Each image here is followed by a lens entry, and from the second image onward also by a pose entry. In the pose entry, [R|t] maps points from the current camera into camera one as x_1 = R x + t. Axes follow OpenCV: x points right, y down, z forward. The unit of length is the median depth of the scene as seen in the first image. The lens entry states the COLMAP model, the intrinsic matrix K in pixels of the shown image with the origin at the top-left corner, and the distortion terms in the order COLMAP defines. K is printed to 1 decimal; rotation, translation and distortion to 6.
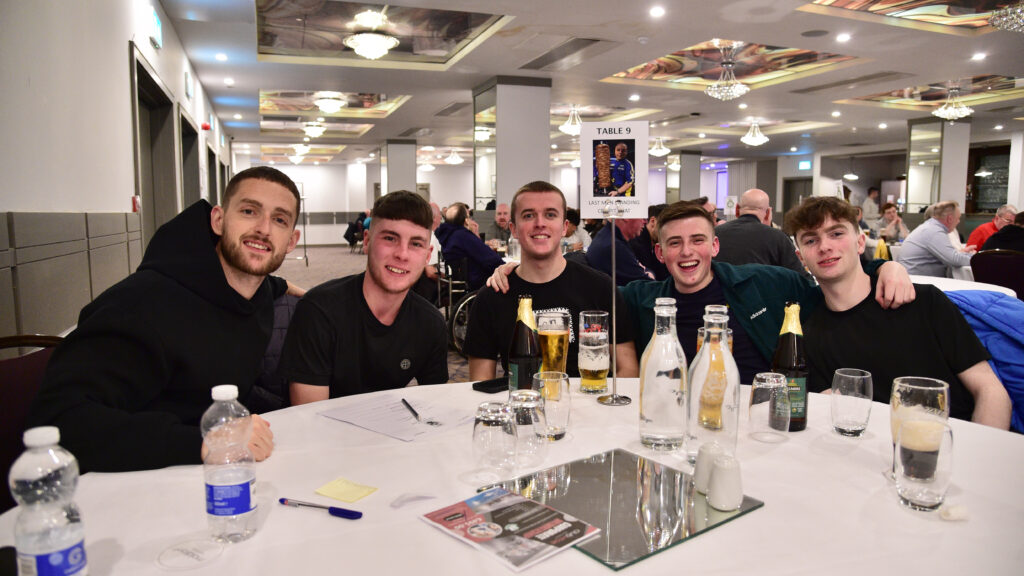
lens RADIAL K [[770.4, 0, 512.0], [0, 770.4, 288.0], [0, 0, 1]] dist [-0.120986, 0.079345]
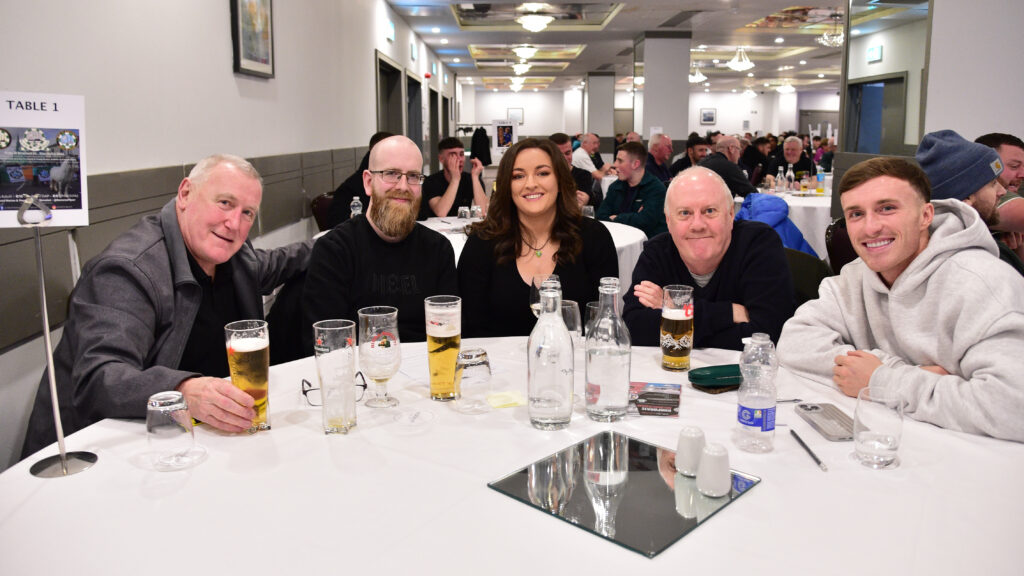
lens RADIAL K [[835.0, 0, 486.7], [0, 835.0, 285.5], [0, 0, 1]] dist [-0.124014, 0.083282]
pose [[0.943308, 0.057294, -0.326938, 0.191494], [-0.029517, 0.995567, 0.089302, 0.024507], [0.330605, -0.074589, 0.940817, -0.374517]]
